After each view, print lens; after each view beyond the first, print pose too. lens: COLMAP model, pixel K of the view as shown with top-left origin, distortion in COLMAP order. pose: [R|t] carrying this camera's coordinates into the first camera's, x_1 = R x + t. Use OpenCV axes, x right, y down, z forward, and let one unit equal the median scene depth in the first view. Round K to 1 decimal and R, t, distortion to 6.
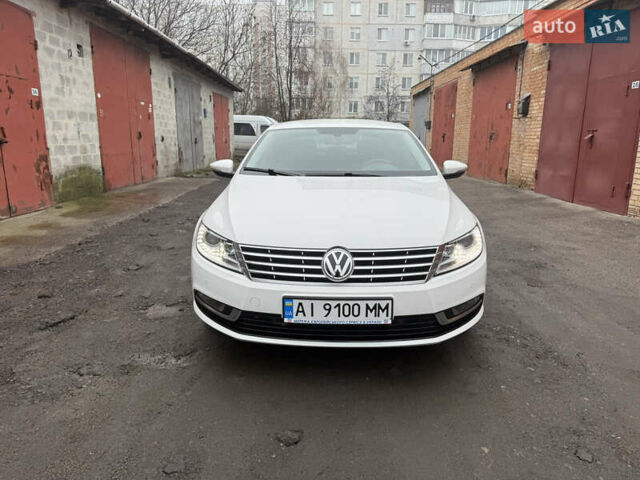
lens RADIAL K [[466.0, 0, 316.5], [0, 466.0, 238.6], [0, 0, 1]] dist [0.039231, -0.031941]
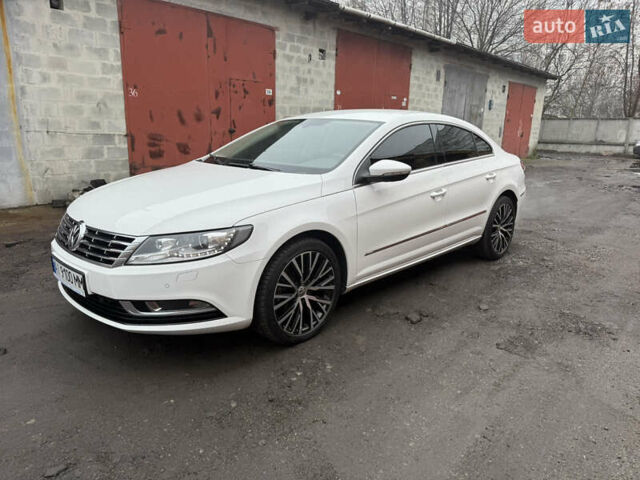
lens RADIAL K [[466.0, 0, 327.6], [0, 466.0, 242.0], [0, 0, 1]] dist [0.039231, -0.031941]
pose [[0.773495, 0.161954, -0.612761, 0.308591], [-0.148204, 0.986216, 0.073580, -0.028164], [0.616231, 0.033900, 0.786836, 0.112513]]
